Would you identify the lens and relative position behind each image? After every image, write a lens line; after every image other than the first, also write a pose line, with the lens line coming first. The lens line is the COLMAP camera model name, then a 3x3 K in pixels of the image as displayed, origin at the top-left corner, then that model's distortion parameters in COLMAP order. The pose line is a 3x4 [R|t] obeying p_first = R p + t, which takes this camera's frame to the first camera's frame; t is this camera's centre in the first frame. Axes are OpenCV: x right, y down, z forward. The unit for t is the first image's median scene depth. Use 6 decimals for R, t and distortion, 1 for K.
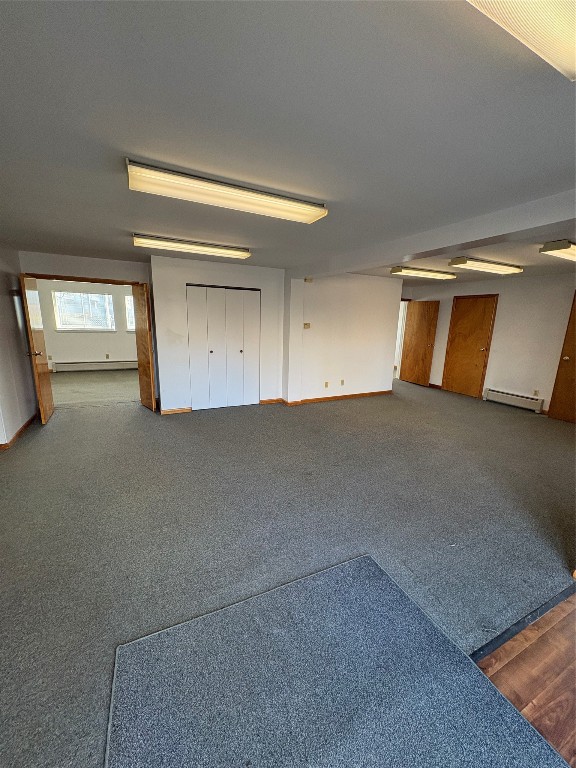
lens RADIAL K [[306.4, 0, 287.4], [0, 306.4, 384.8], [0, 0, 1]] dist [-0.004186, 0.000335]
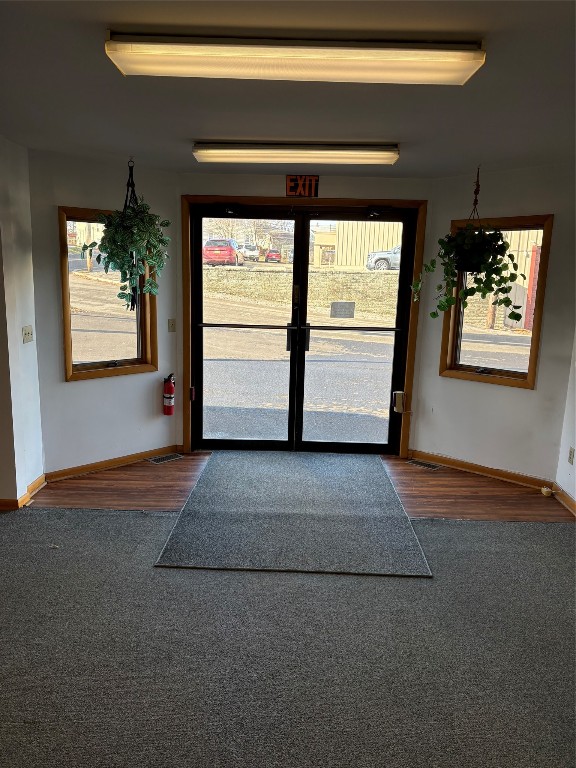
lens RADIAL K [[577.1, 0, 288.3], [0, 577.1, 382.9], [0, 0, 1]] dist [0.040612, -0.026729]
pose [[-0.893924, -0.126043, 0.430131, -0.218562], [0.049021, 0.926397, 0.373344, -0.147659], [-0.445530, 0.354827, -0.821950, 0.664203]]
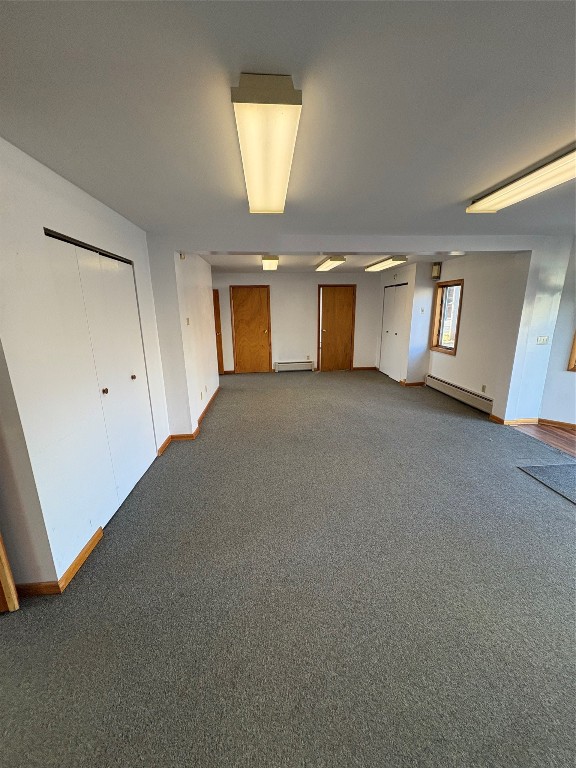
lens RADIAL K [[306.4, 0, 287.8], [0, 306.4, 384.5], [0, 0, 1]] dist [-0.004186, 0.000335]
pose [[0.362274, -0.249931, 0.897938, -0.461480], [0.223147, 0.958619, 0.176792, -0.110957], [-0.904966, 0.136325, 0.403054, 0.470048]]
